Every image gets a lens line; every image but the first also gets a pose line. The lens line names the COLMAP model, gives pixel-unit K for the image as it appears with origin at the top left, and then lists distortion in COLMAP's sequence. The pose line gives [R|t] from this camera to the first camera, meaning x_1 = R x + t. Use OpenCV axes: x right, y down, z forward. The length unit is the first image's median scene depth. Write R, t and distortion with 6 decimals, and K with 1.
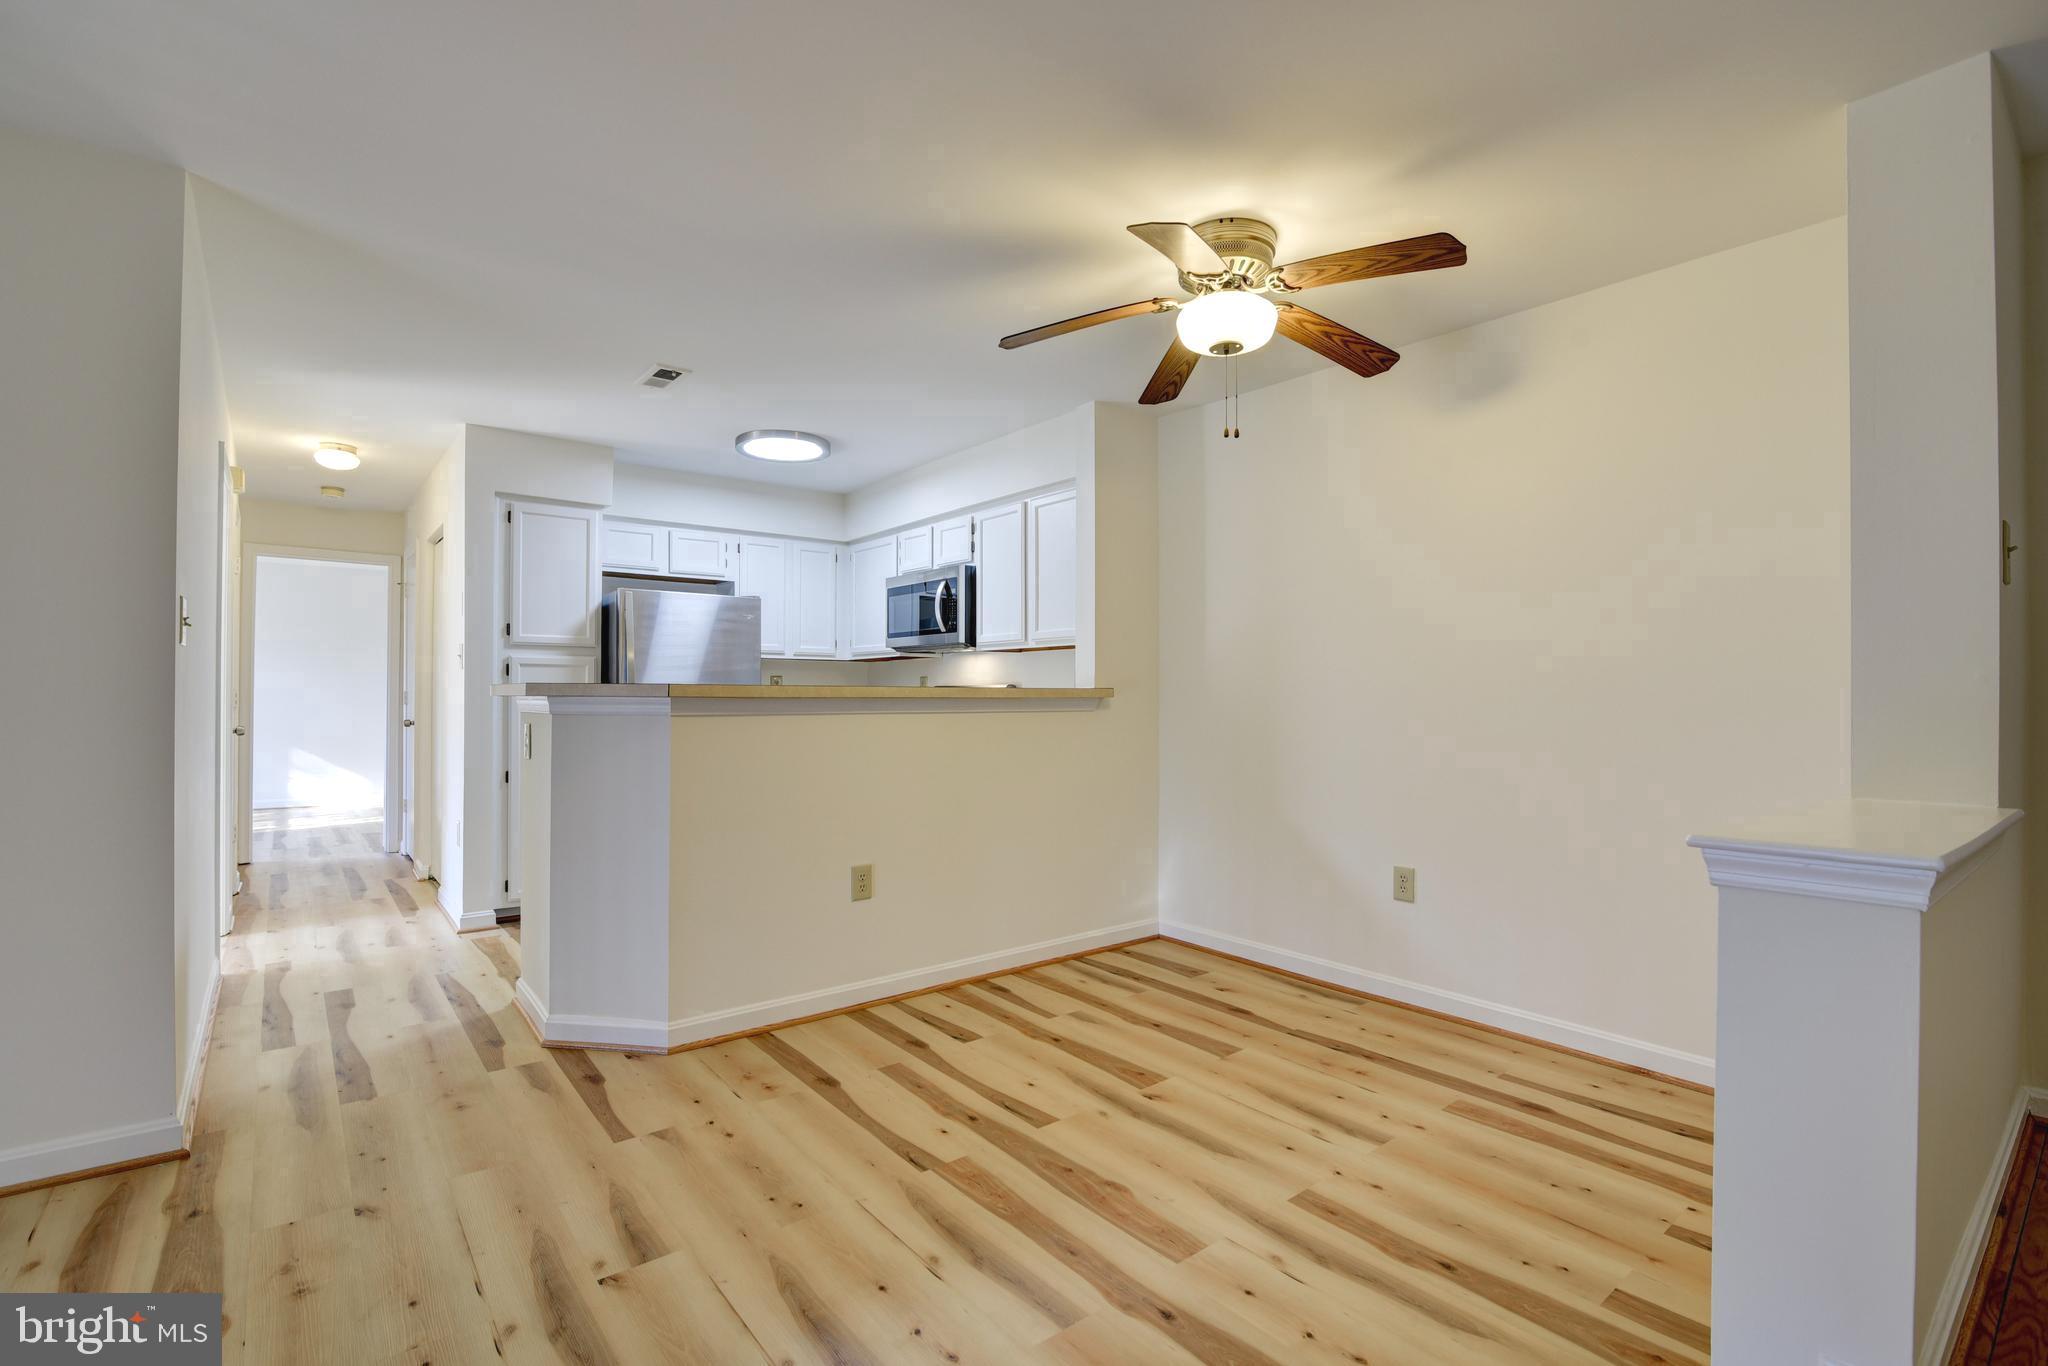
lens RADIAL K [[933.7, 0, 1024.7], [0, 933.7, 690.1], [0, 0, 1]] dist [-0.021177, 0.000861]
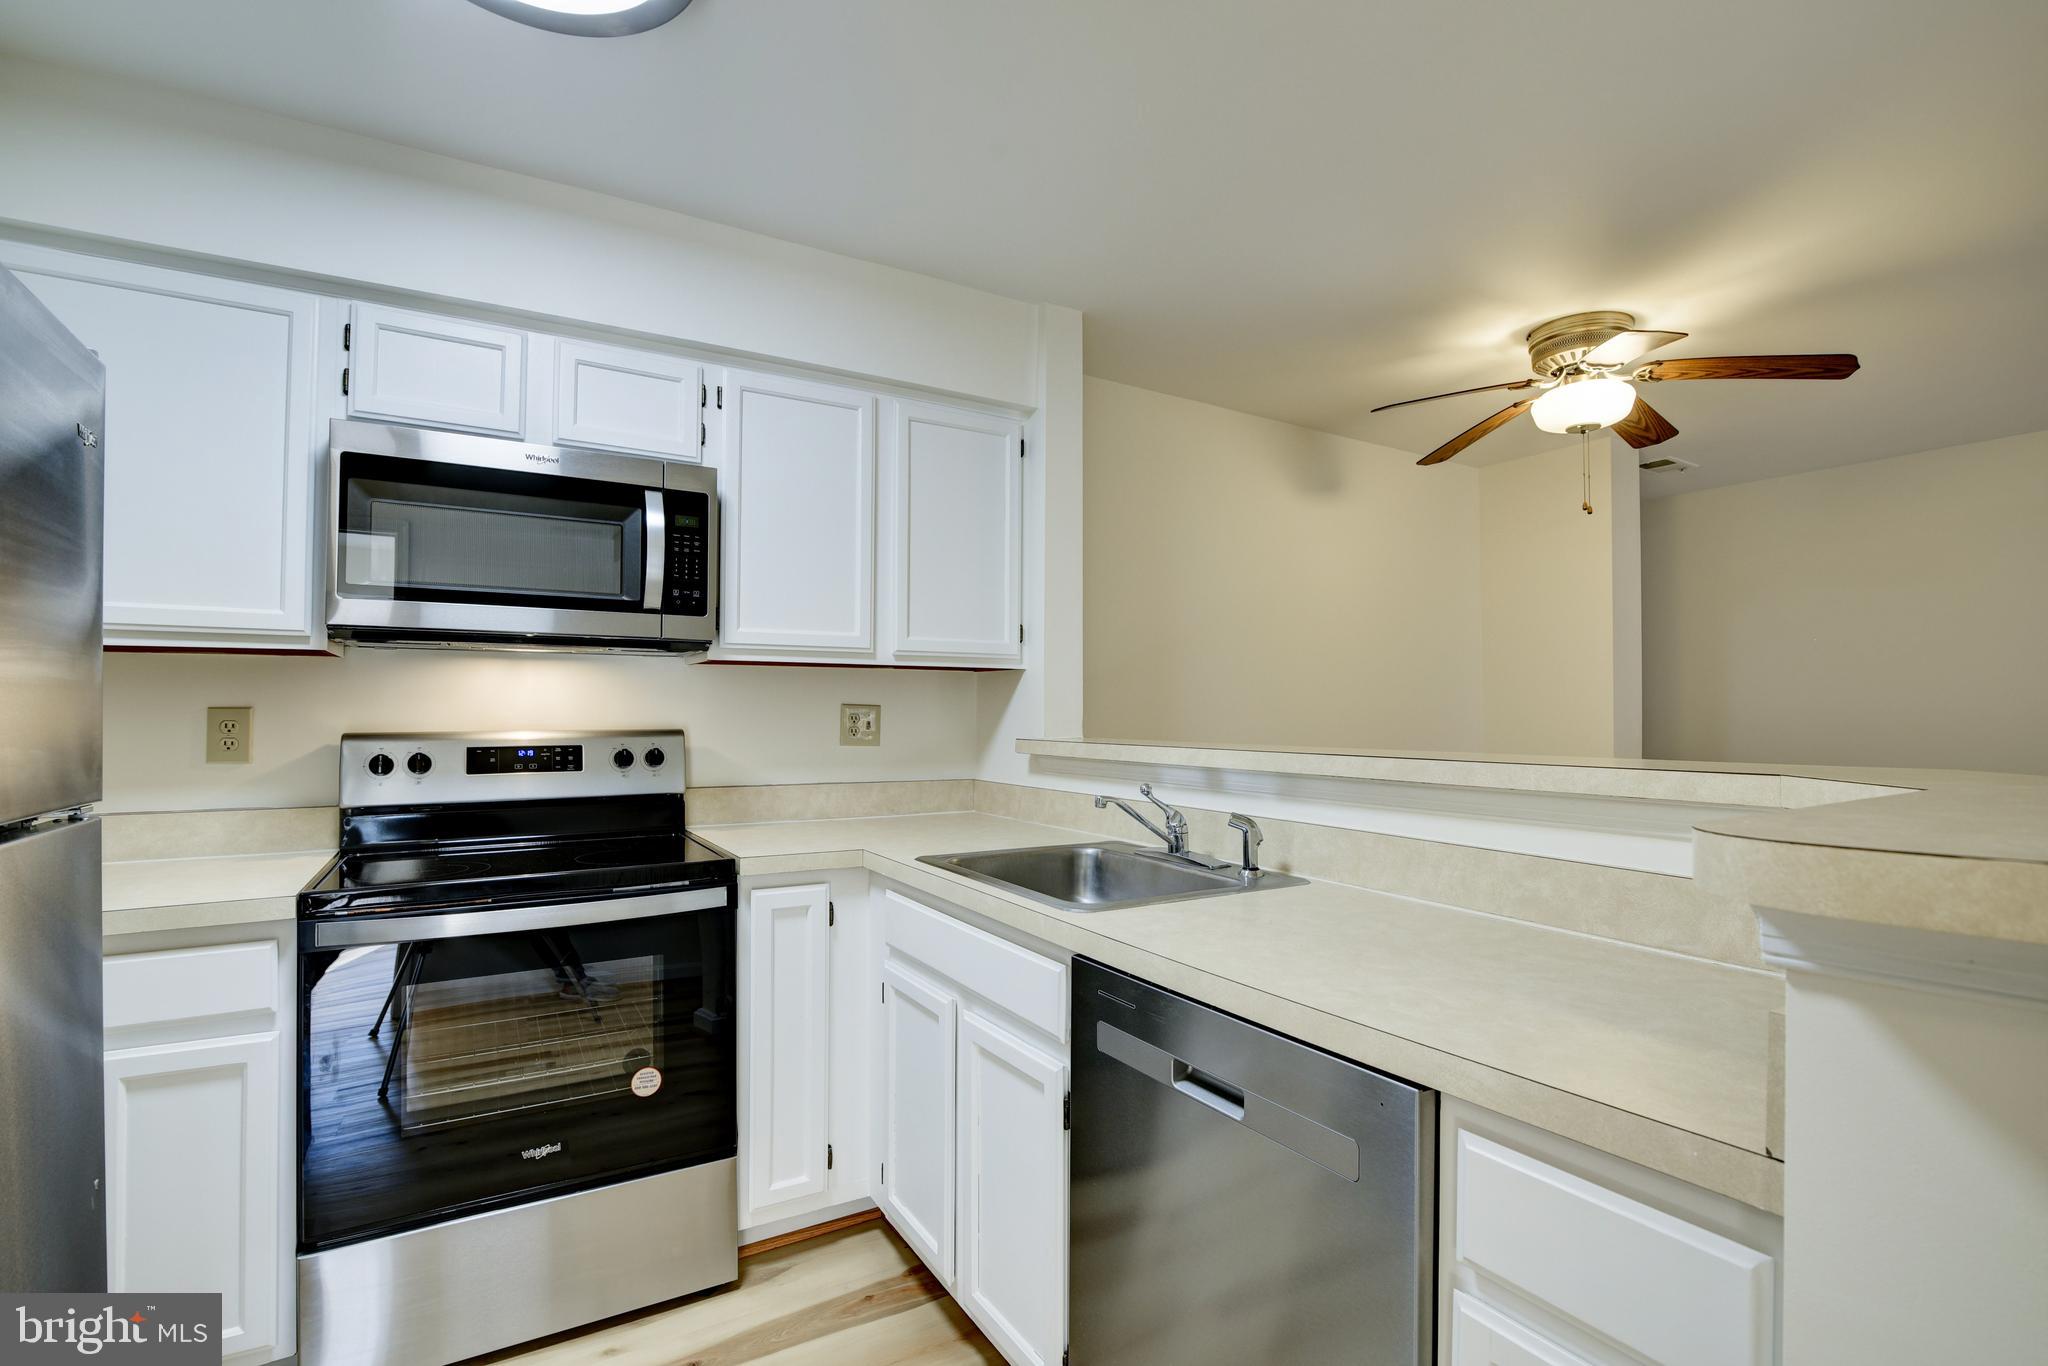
lens RADIAL K [[933.7, 0, 1024.7], [0, 933.7, 690.1], [0, 0, 1]] dist [-0.021177, 0.000861]
pose [[0.137054, 0.022218, 0.990314, -0.524037], [-0.006411, 0.999747, -0.021542, -0.019172], [-0.990543, -0.003397, 0.137162, 0.836785]]
